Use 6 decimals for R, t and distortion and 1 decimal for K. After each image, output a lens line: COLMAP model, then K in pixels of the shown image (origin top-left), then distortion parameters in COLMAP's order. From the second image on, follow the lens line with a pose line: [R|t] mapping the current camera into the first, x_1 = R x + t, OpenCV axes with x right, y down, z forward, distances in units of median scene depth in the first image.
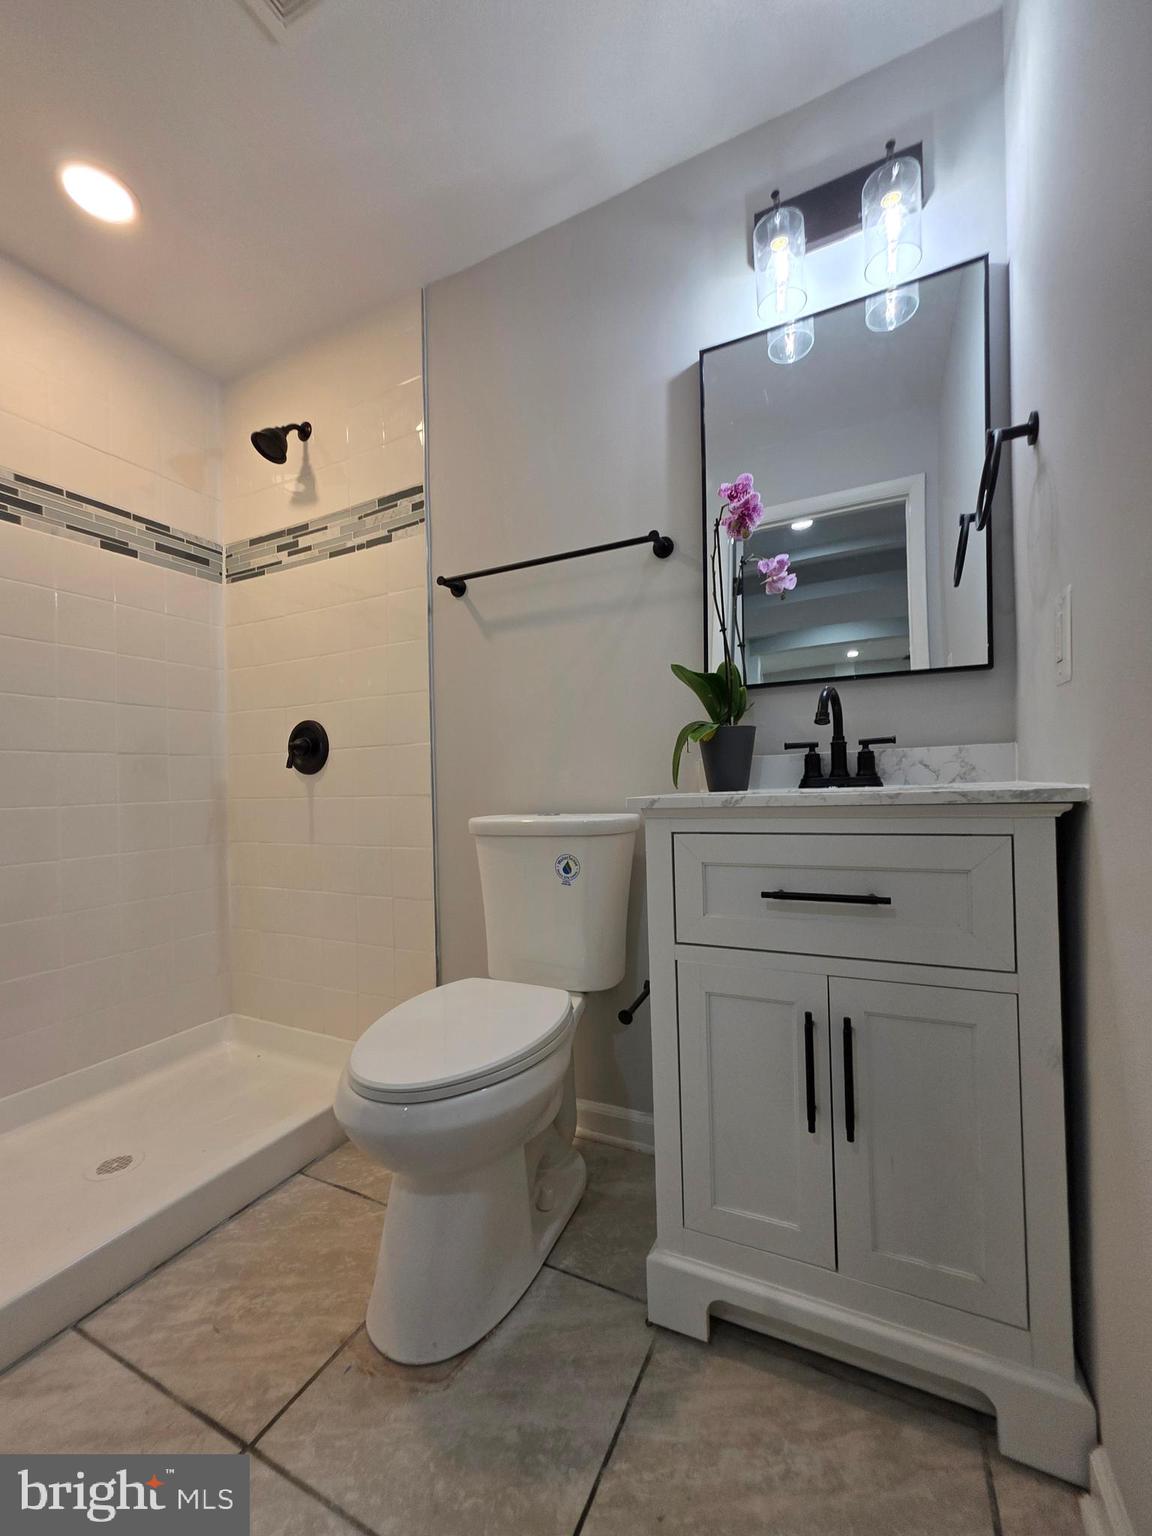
lens RADIAL K [[612.5, 0, 578.2], [0, 612.5, 785.0], [0, 0, 1]] dist [0.002566, -0.000119]
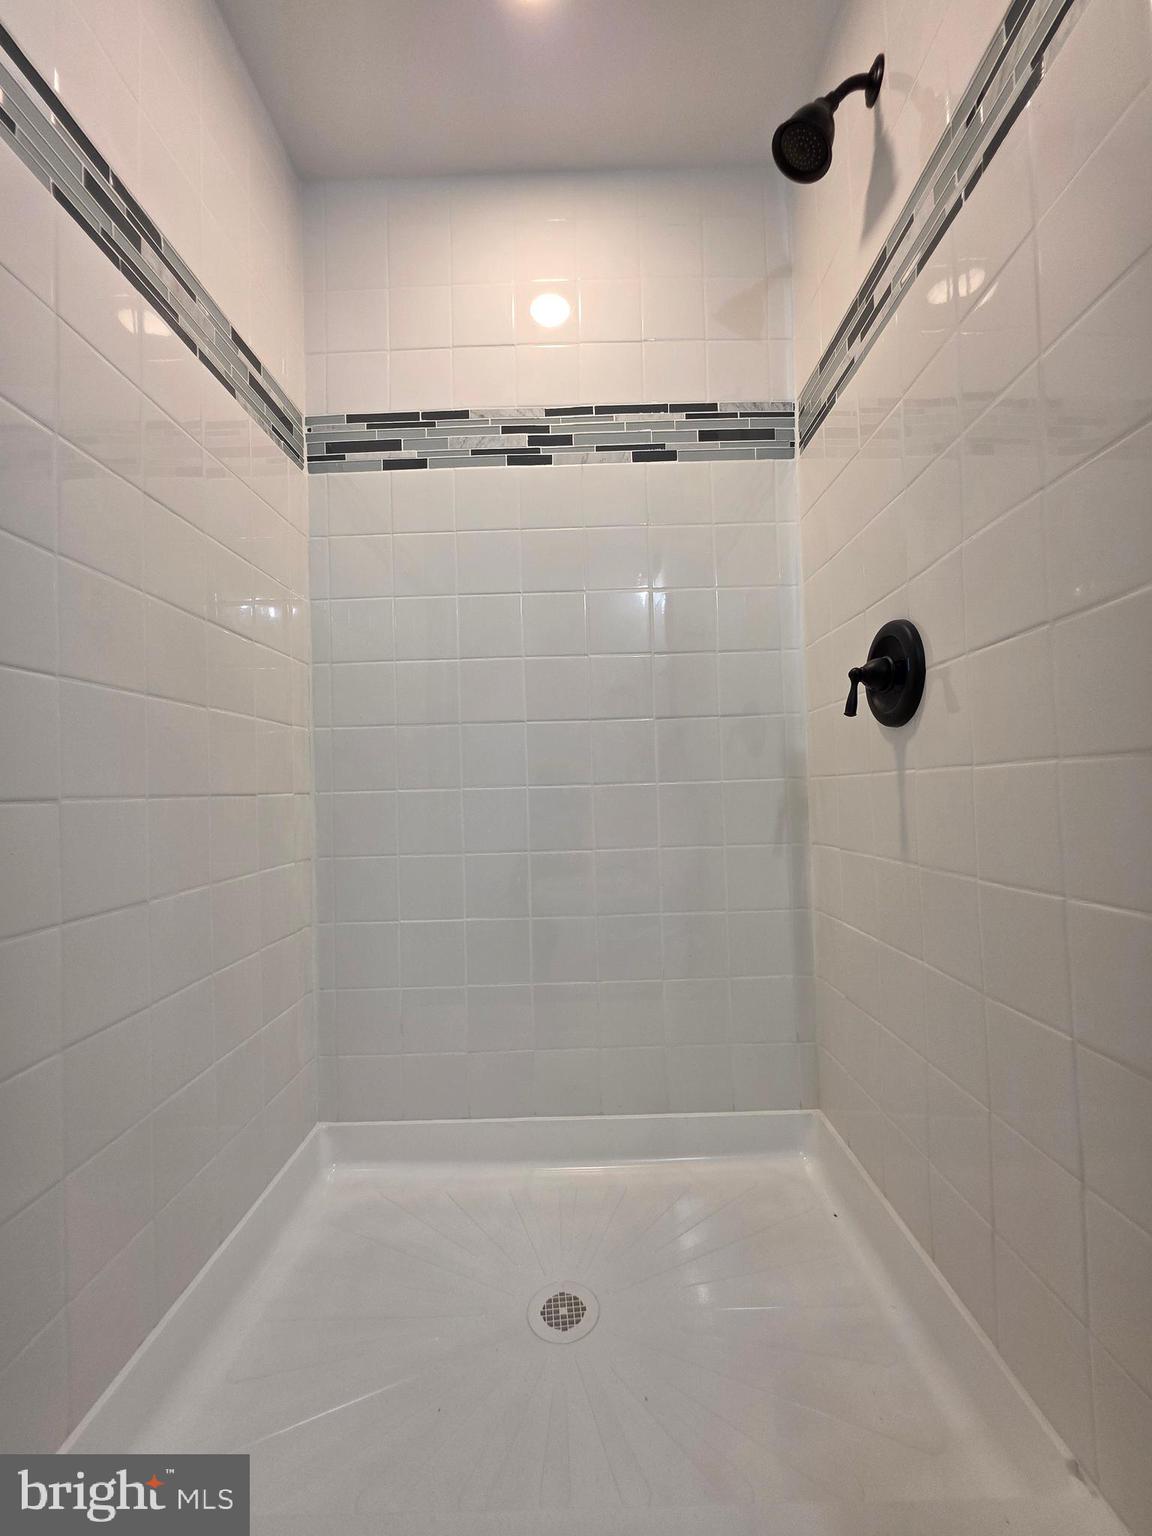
lens RADIAL K [[612.5, 0, 580.7], [0, 612.5, 776.1], [0, 0, 1]] dist [0.002566, -0.000119]
pose [[0.436621, -0.019469, -0.899435, -0.091596], [0.012868, 0.999799, -0.015394, 0.028837], [0.899553, -0.004853, 0.436784, 0.532500]]
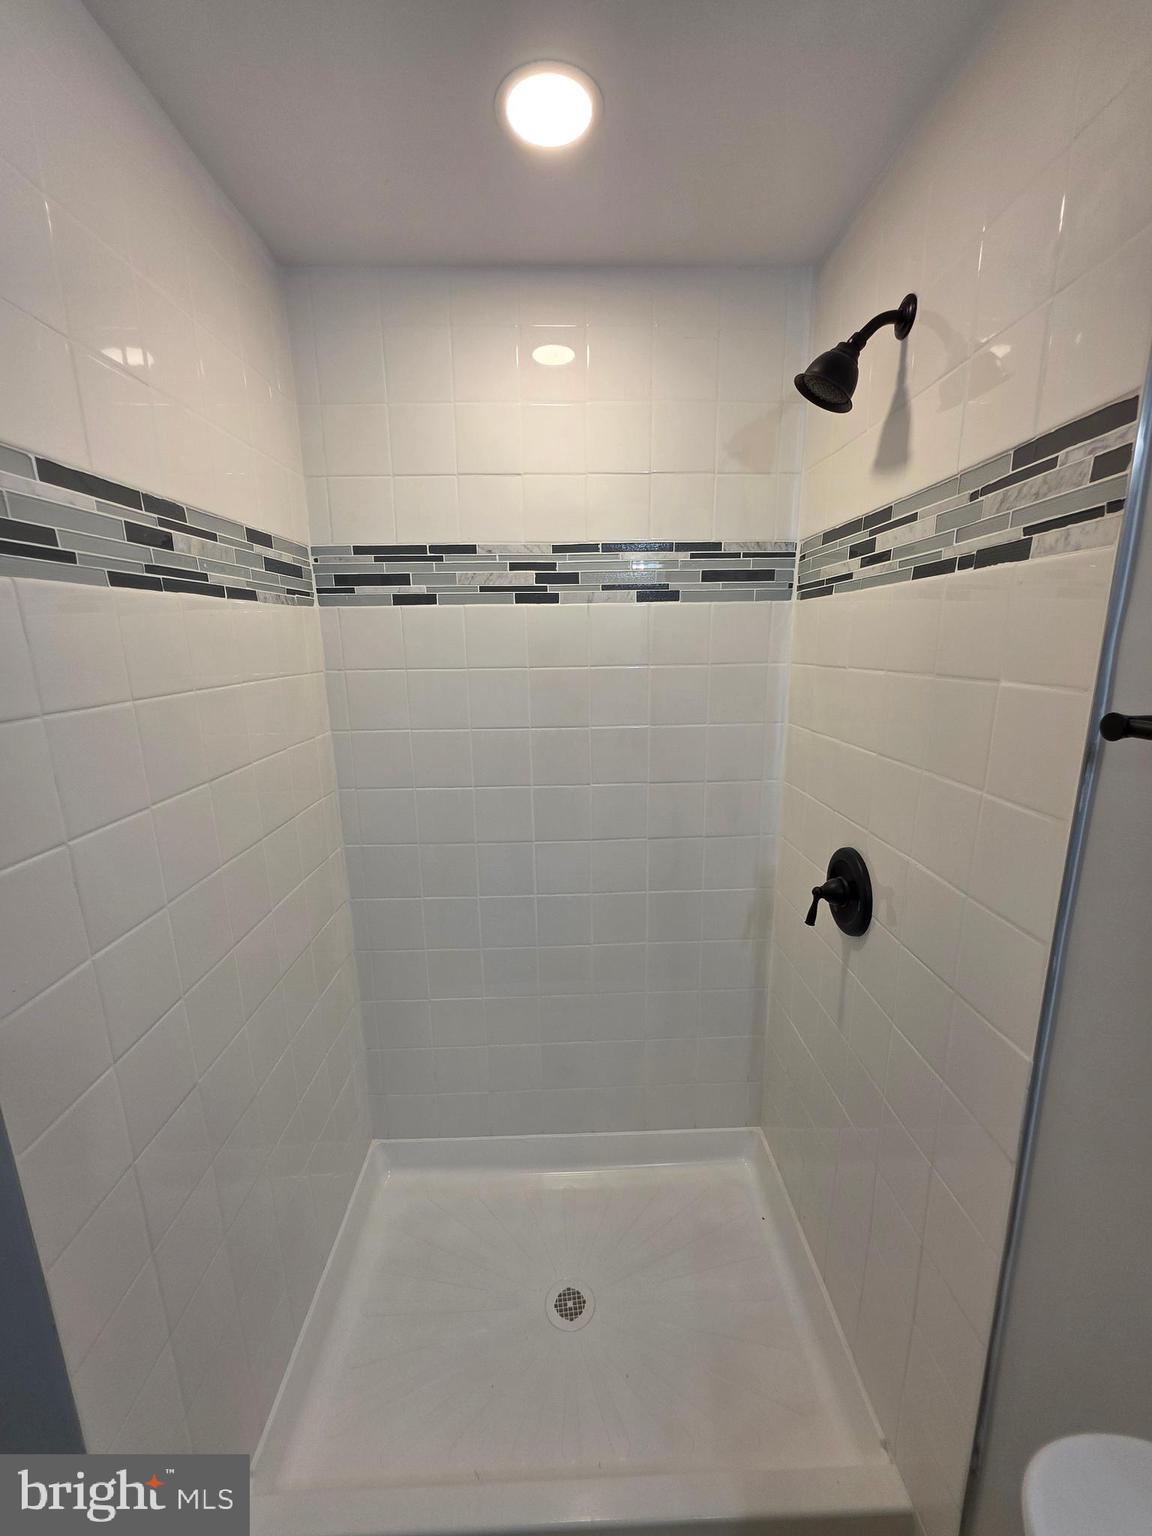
lens RADIAL K [[612.5, 0, 580.8], [0, 612.5, 774.3], [0, 0, 1]] dist [0.002566, -0.000119]
pose [[0.468571, 0.203252, -0.859726, -0.054507], [-0.003213, 0.973559, 0.228413, -0.317526], [0.883420, -0.104266, 0.456835, 0.481398]]
